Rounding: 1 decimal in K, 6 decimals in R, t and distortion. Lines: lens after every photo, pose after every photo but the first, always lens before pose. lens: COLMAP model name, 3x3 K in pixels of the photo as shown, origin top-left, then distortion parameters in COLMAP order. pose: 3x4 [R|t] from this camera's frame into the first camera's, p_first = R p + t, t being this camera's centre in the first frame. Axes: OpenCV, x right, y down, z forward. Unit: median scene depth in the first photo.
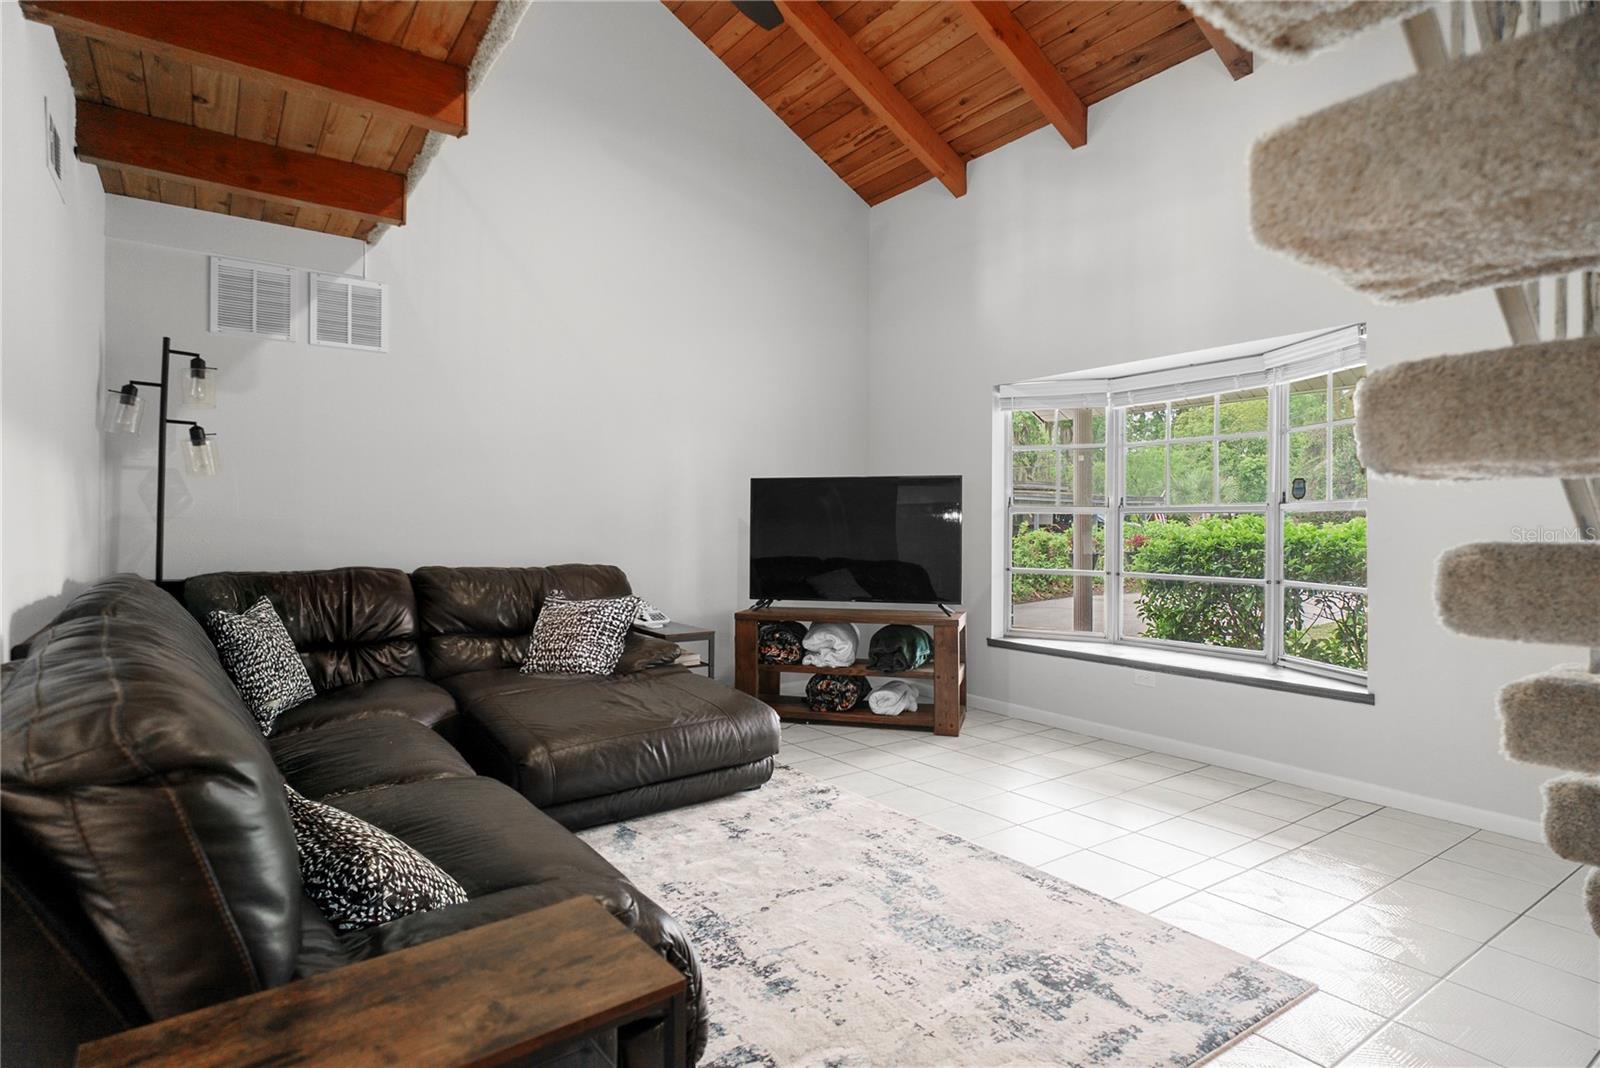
lens RADIAL K [[842.1, 0, 796.6], [0, 842.1, 535.7], [0, 0, 1]] dist [-0.013204, 0.000184]
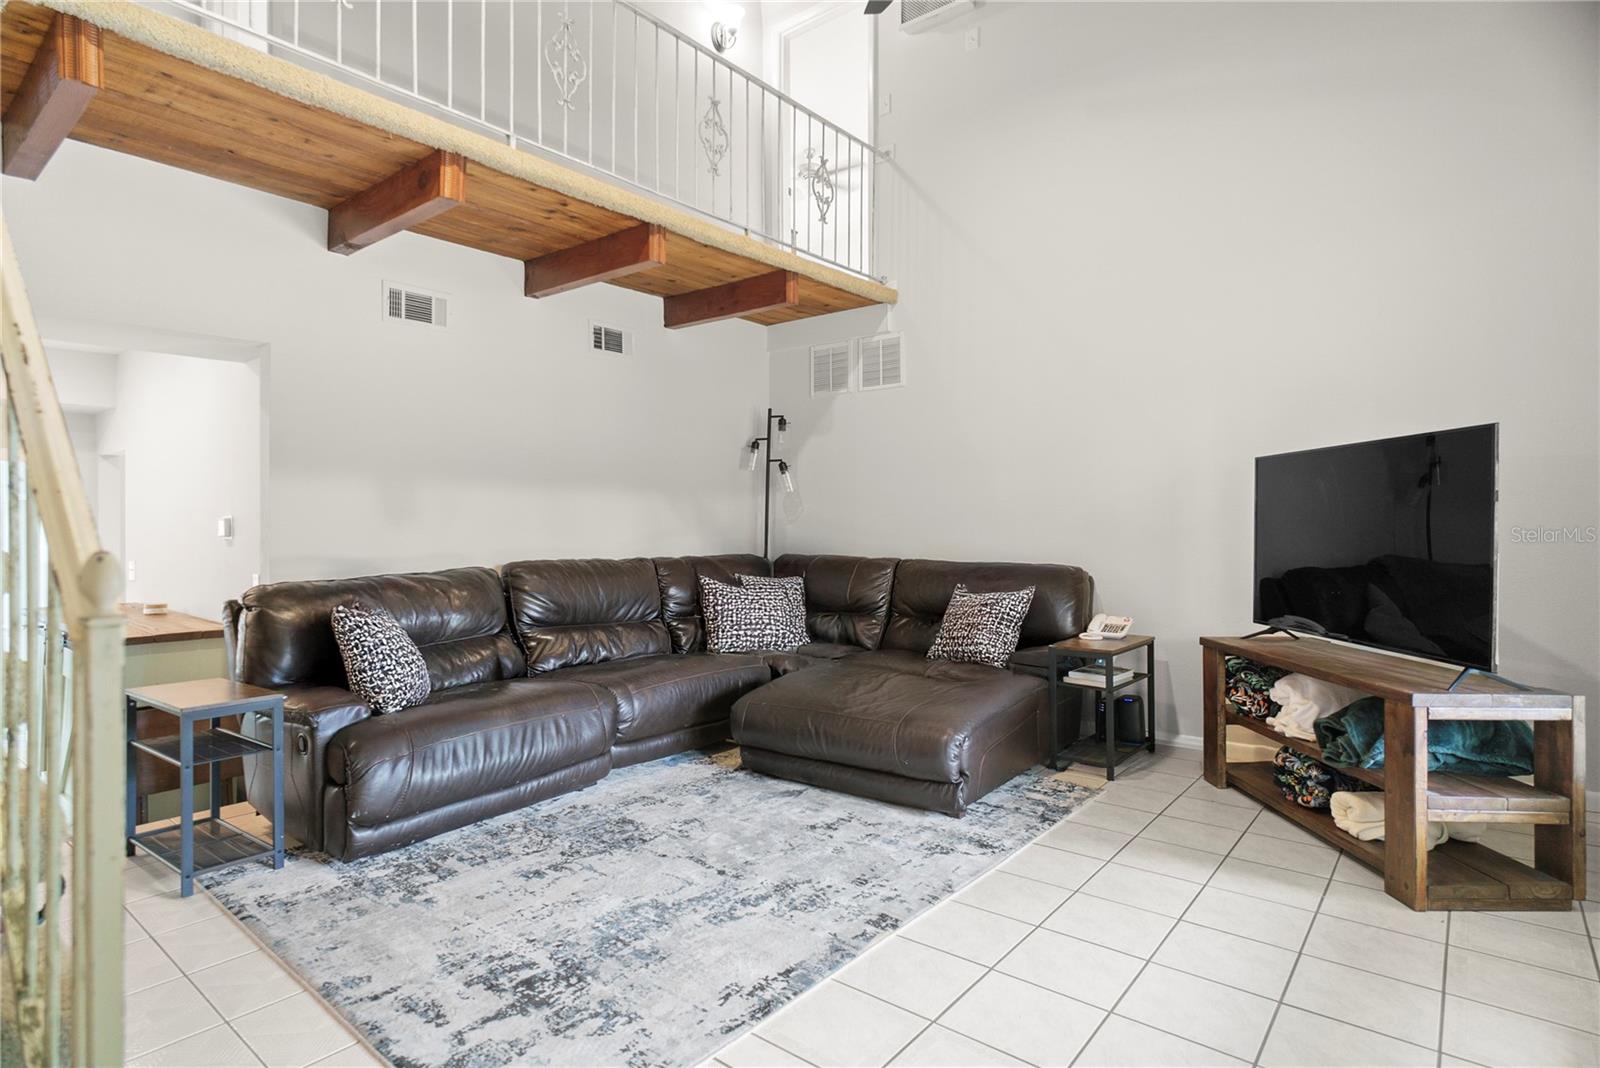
lens RADIAL K [[842.1, 0, 784.4], [0, 842.1, 518.3], [0, 0, 1]] dist [-0.013204, 0.000184]
pose [[0.255546, -0.008677, -0.966758, 0.906224], [-0.007375, 0.999913, -0.010924, -0.009345], [0.966769, 0.009921, 0.255460, 0.687446]]
